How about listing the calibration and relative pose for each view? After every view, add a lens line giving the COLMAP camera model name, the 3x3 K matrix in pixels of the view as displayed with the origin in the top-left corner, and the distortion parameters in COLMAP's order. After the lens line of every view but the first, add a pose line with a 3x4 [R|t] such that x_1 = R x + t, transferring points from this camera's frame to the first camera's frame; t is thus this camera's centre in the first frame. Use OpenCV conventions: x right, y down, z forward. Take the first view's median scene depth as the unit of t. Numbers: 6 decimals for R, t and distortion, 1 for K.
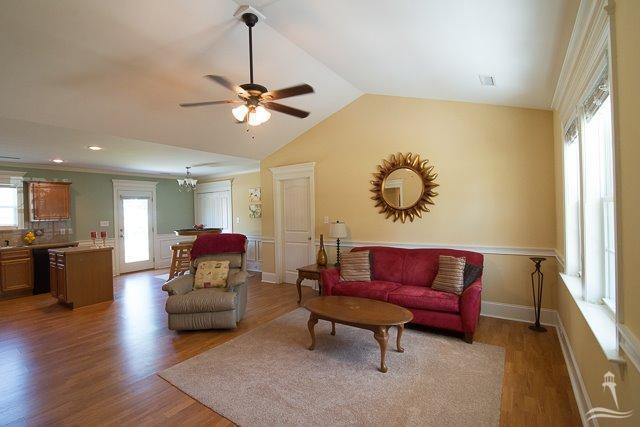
lens RADIAL K [[293.2, 0, 320.0], [0, 293.2, 213.5], [0, 0, 1]] dist [-0.019687, 0.000402]
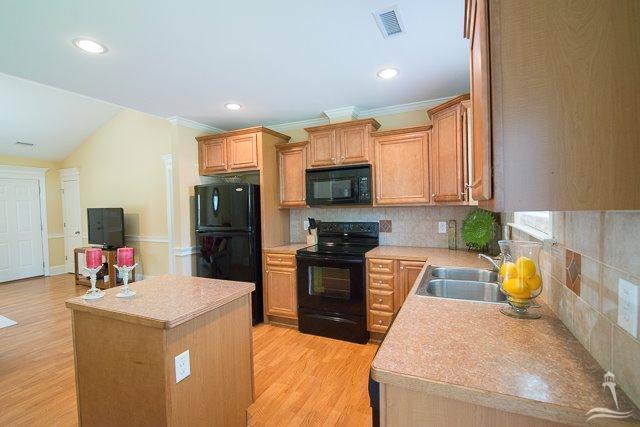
lens RADIAL K [[293.2, 0, 320.0], [0, 293.2, 213.5], [0, 0, 1]] dist [-0.019687, 0.000402]
pose [[-0.984445, 0.053429, -0.167375, -0.668282], [0.047718, 0.998139, 0.037957, 0.014063], [0.169091, 0.029379, -0.985162, 0.964603]]
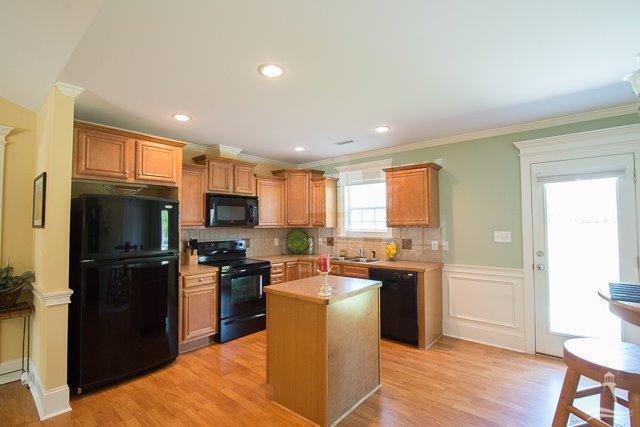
lens RADIAL K [[303.2, 0, 320.0], [0, 303.2, 213.5], [0, 0, 1]] dist [-0.020096, -0.000348]
pose [[-0.096930, -0.011246, -0.995228, -0.205945], [0.001468, 0.999933, -0.011442, 0.001705], [0.995290, -0.002570, -0.096907, 0.727115]]
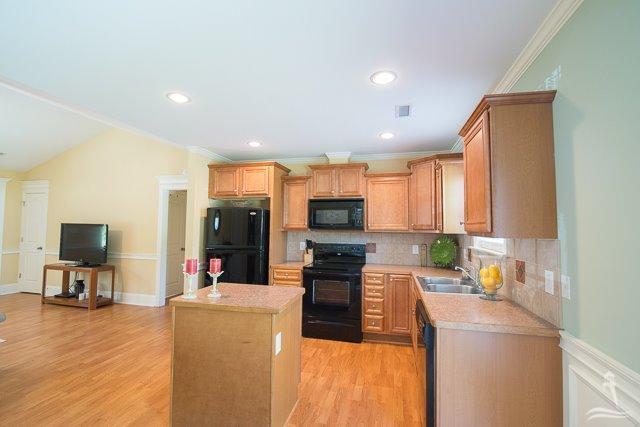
lens RADIAL K [[293.2, 0, 320.0], [0, 293.2, 213.5], [0, 0, 1]] dist [-0.019687, 0.000402]
pose [[-0.934249, -0.002227, -0.356615, -0.539726], [0.010968, 0.999328, -0.034975, 0.007765], [0.356453, -0.036586, -0.933597, 1.035130]]
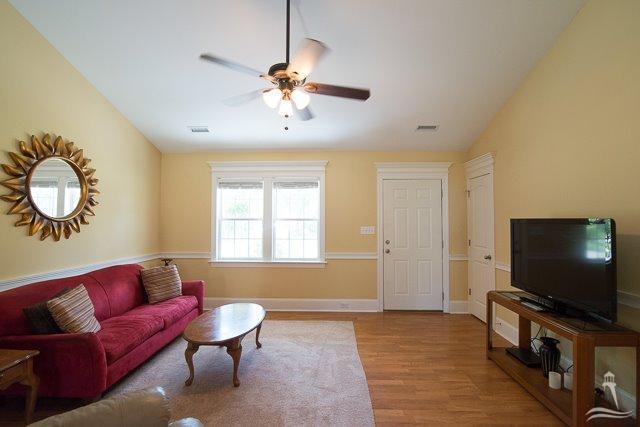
lens RADIAL K [[293.2, 0, 320.0], [0, 293.2, 213.5], [0, 0, 1]] dist [-0.019687, 0.000402]
pose [[-0.536822, 0.045697, 0.842457, -0.377834], [0.015456, 0.998897, -0.044334, 0.005464], [-0.843554, -0.010778, -0.536937, 0.532320]]
